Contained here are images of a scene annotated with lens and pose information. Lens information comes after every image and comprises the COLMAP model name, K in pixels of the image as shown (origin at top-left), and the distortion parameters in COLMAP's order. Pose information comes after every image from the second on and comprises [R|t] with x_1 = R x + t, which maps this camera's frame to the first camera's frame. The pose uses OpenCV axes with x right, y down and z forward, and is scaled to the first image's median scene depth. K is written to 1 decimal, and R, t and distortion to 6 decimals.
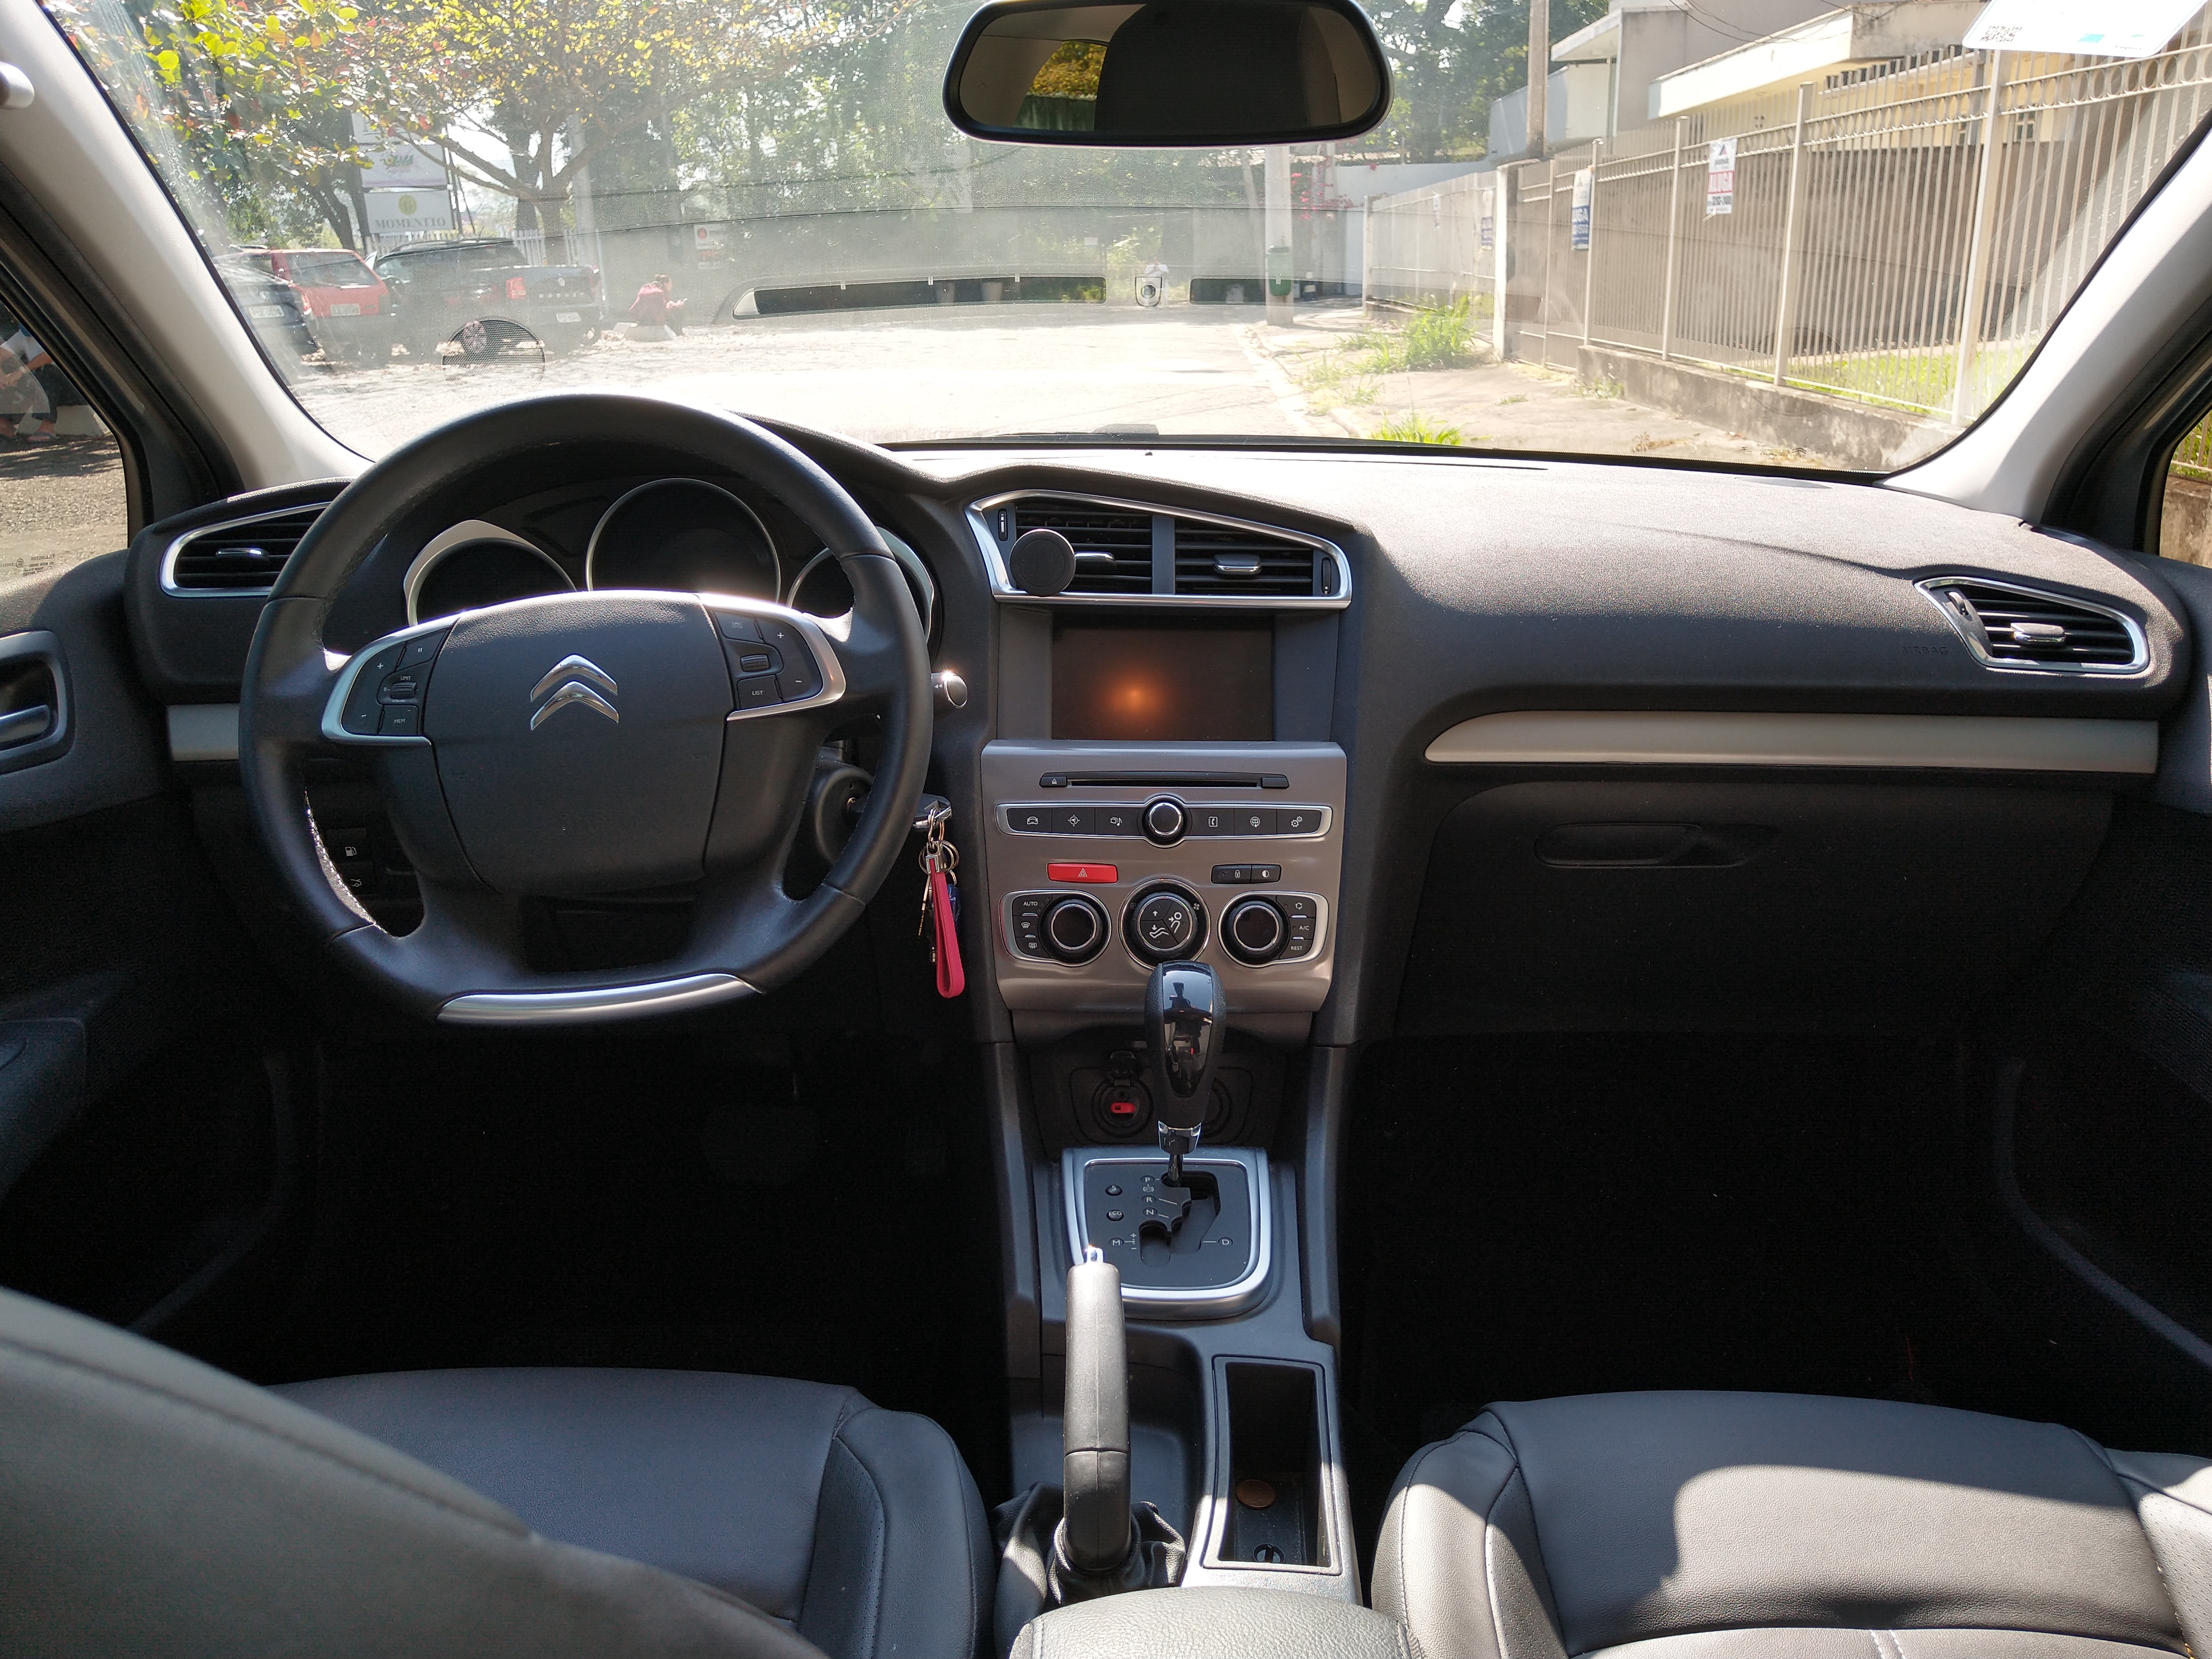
lens RADIAL K [[1687.0, 0, 1110.4], [0, 1687.0, 809.6], [0, 0, 1]] dist [0.030881, -0.021653]
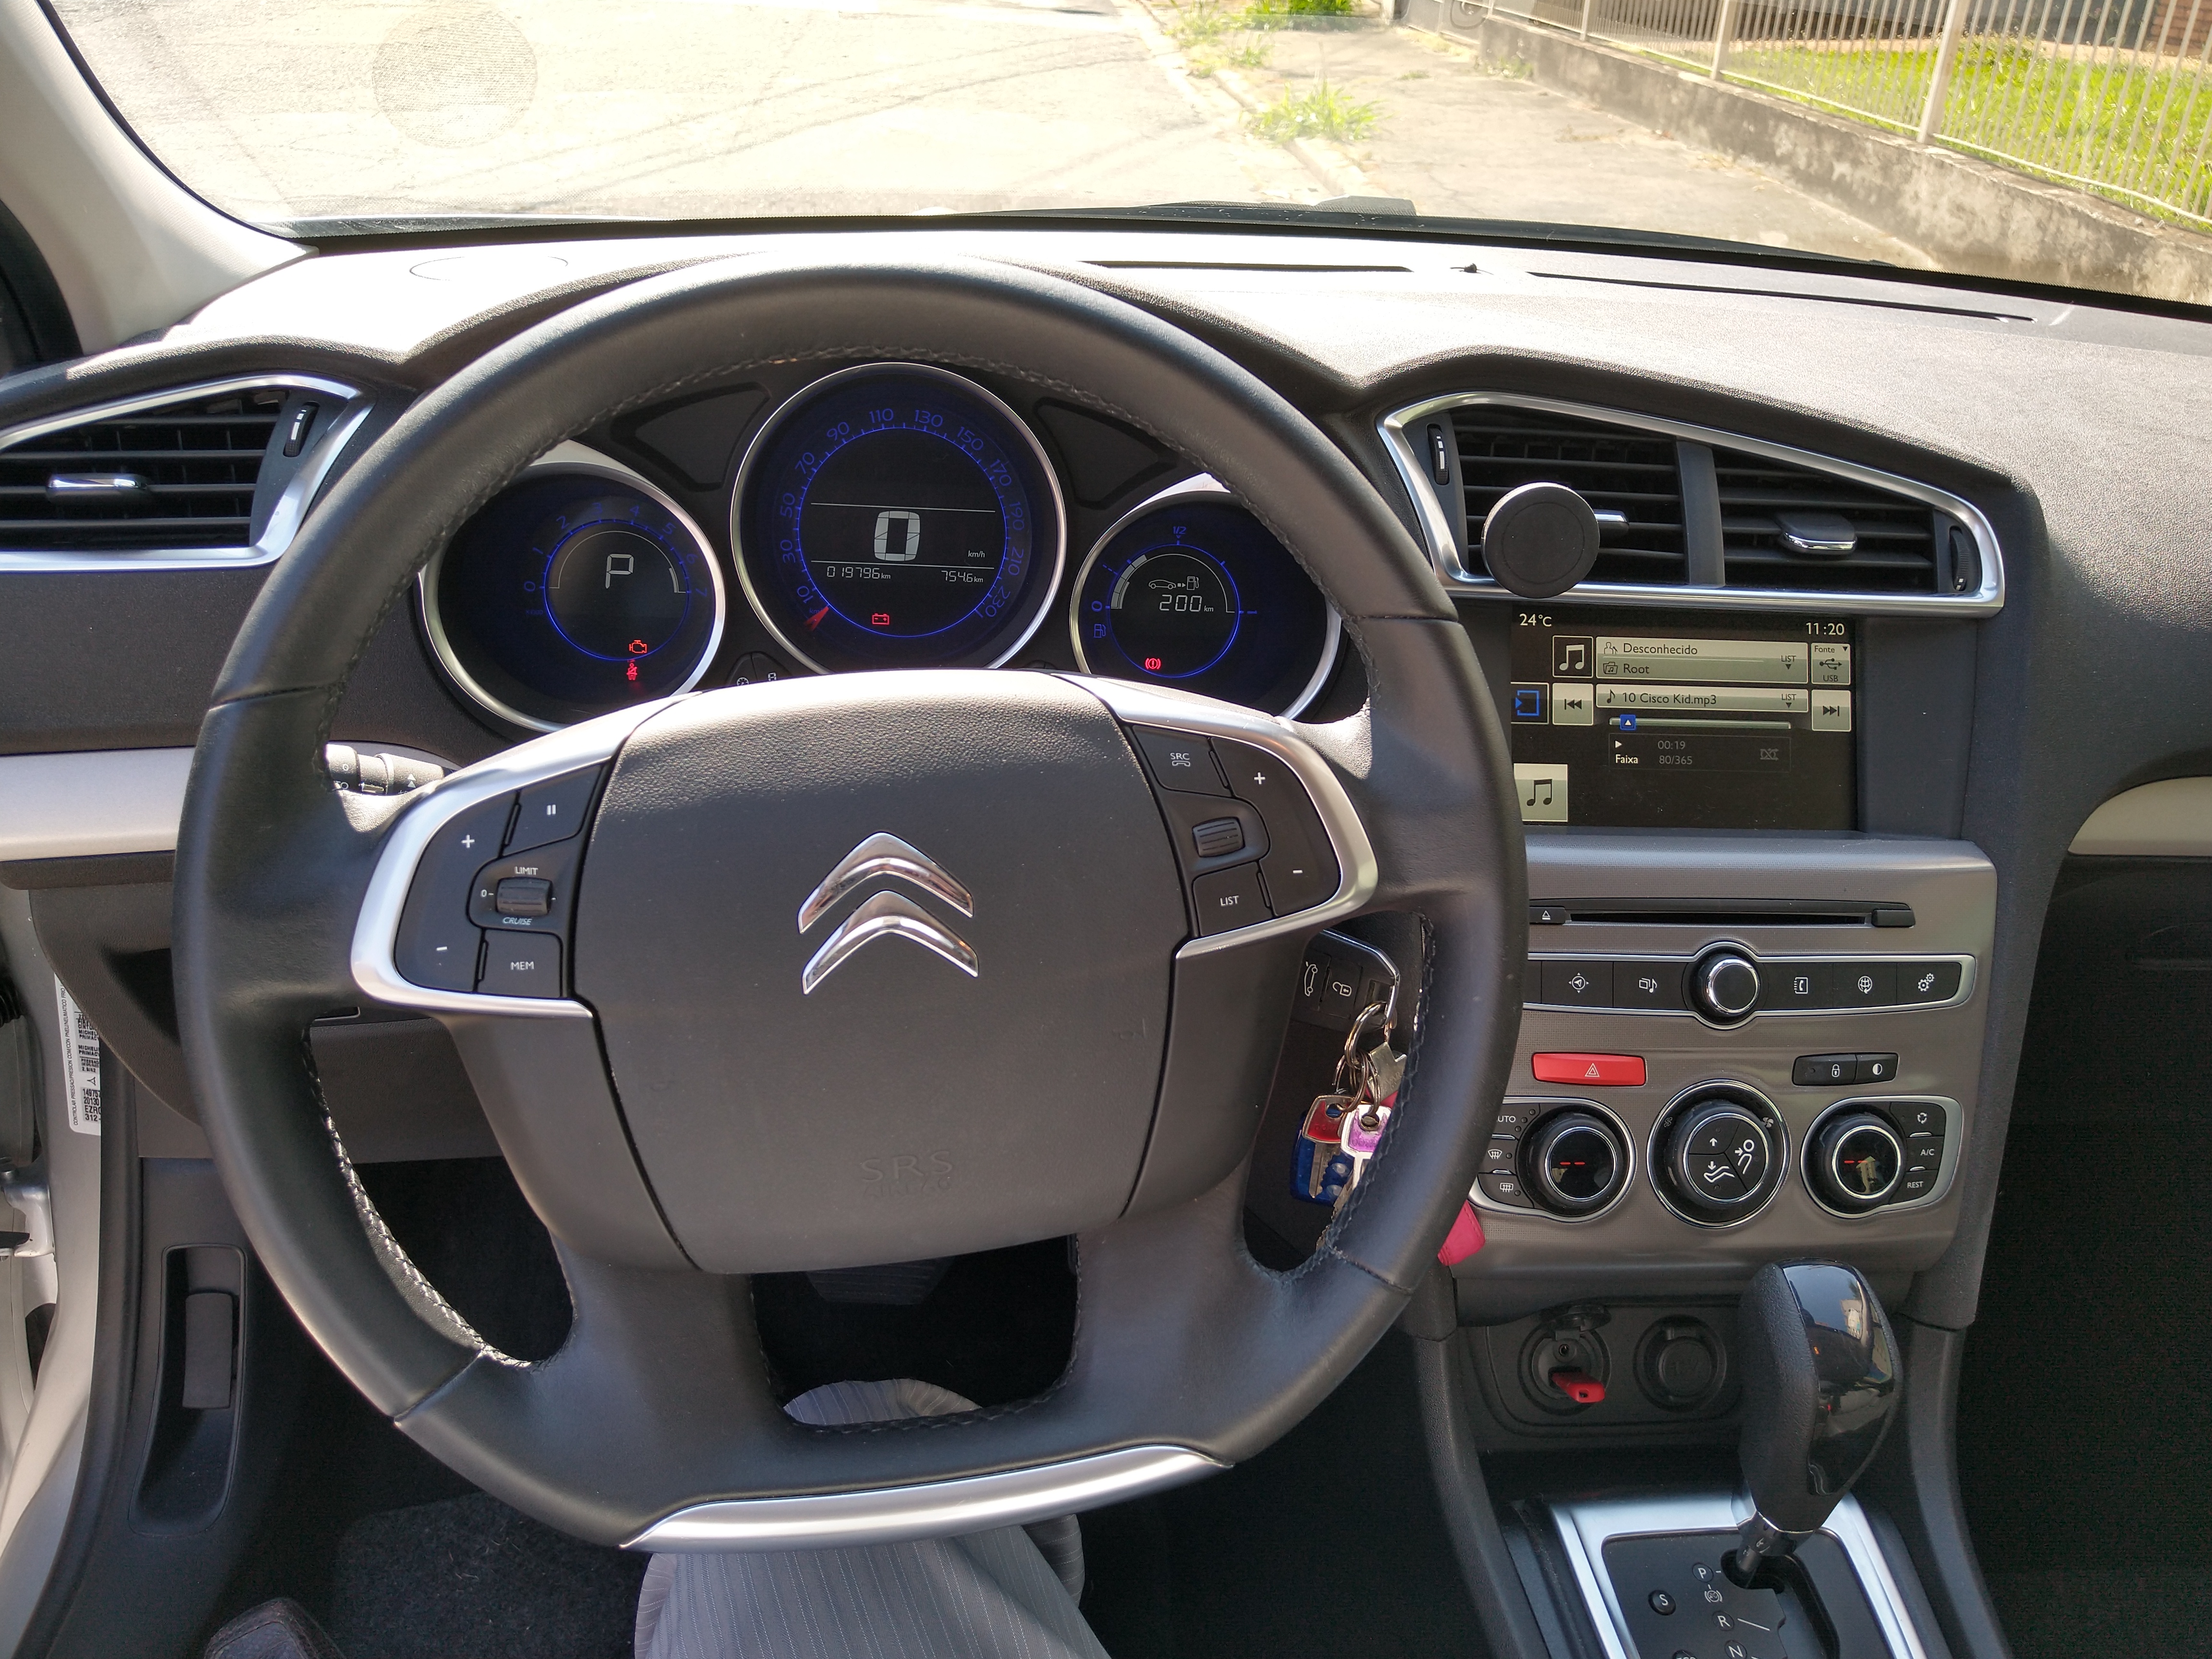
lens RADIAL K [[1687.0, 0, 1103.4], [0, 1687.0, 780.7], [0, 0, 1]] dist [0.030881, -0.021653]
pose [[0.993823, 0.016862, 0.109685, -0.255663], [-0.035762, 0.984323, 0.172711, -0.160796], [-0.105053, -0.175567, 0.978846, 0.434350]]
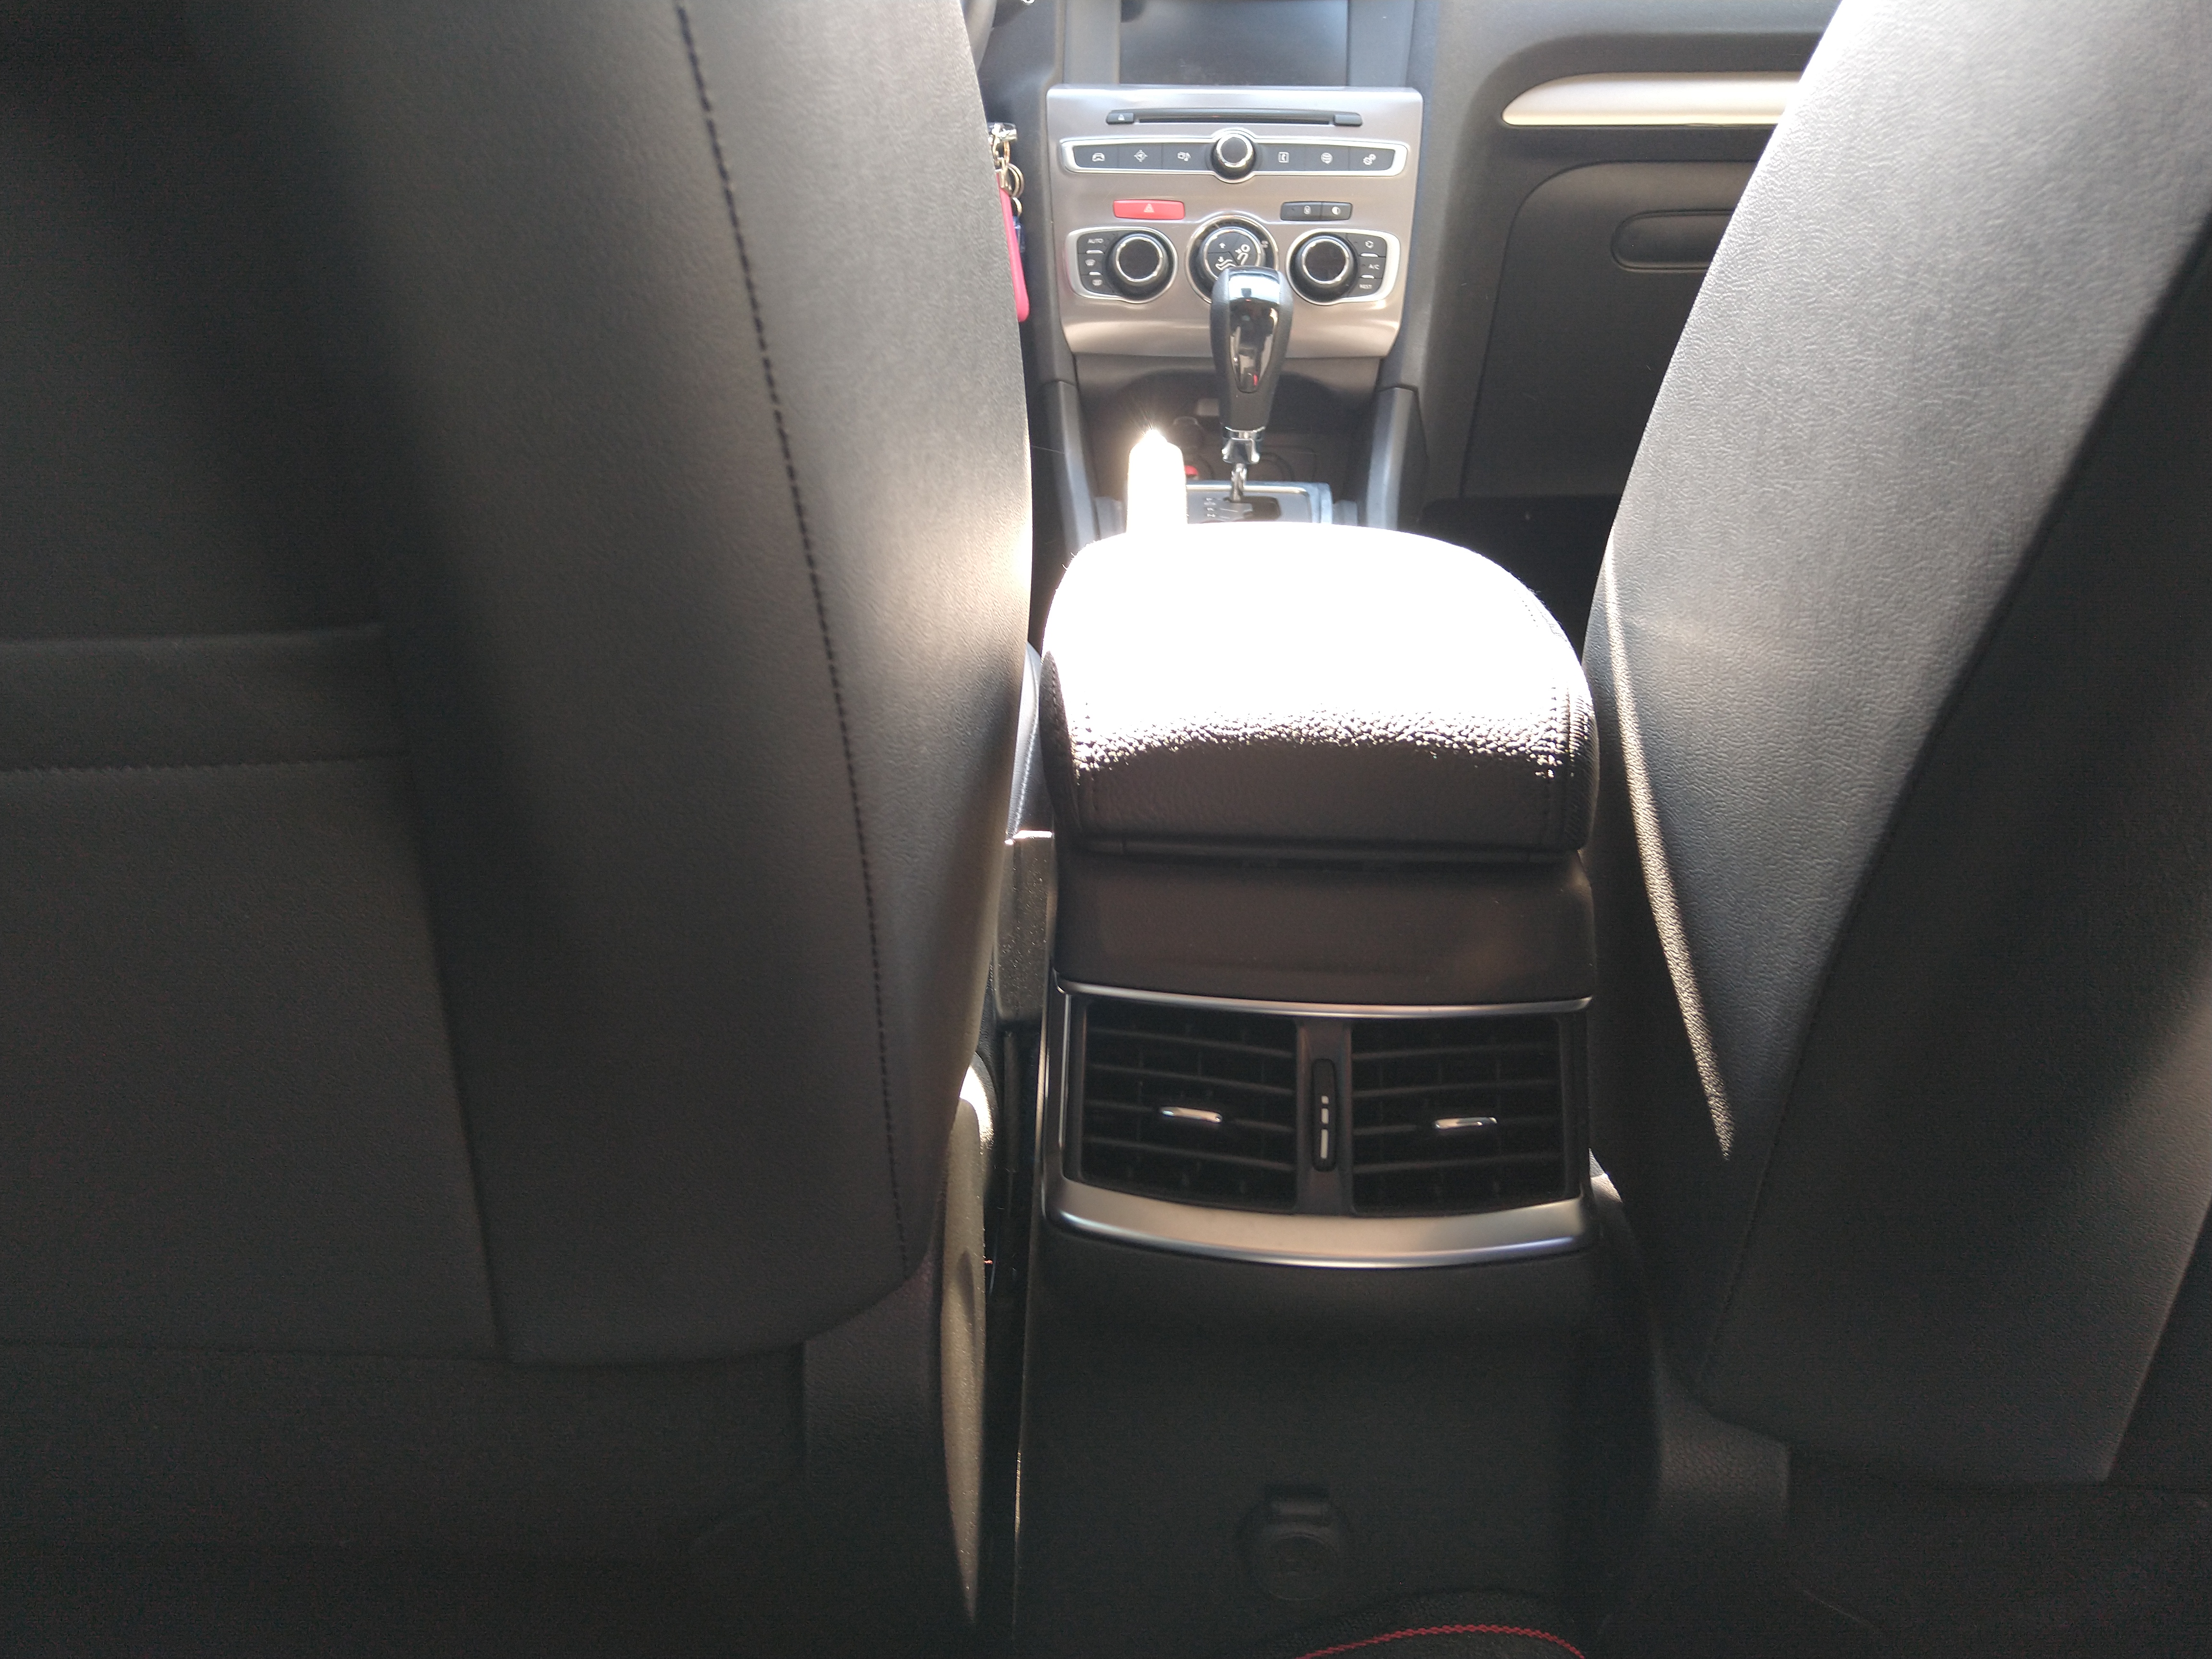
lens RADIAL K [[1687.0, 0, 1104.4], [0, 1687.0, 829.1], [0, 0, 1]] dist [0.030881, -0.021653]
pose [[0.999324, 0.015002, -0.033566, -0.003909], [-0.012159, 0.996447, 0.083340, 0.311223], [0.034697, -0.082876, 0.995956, -0.013812]]
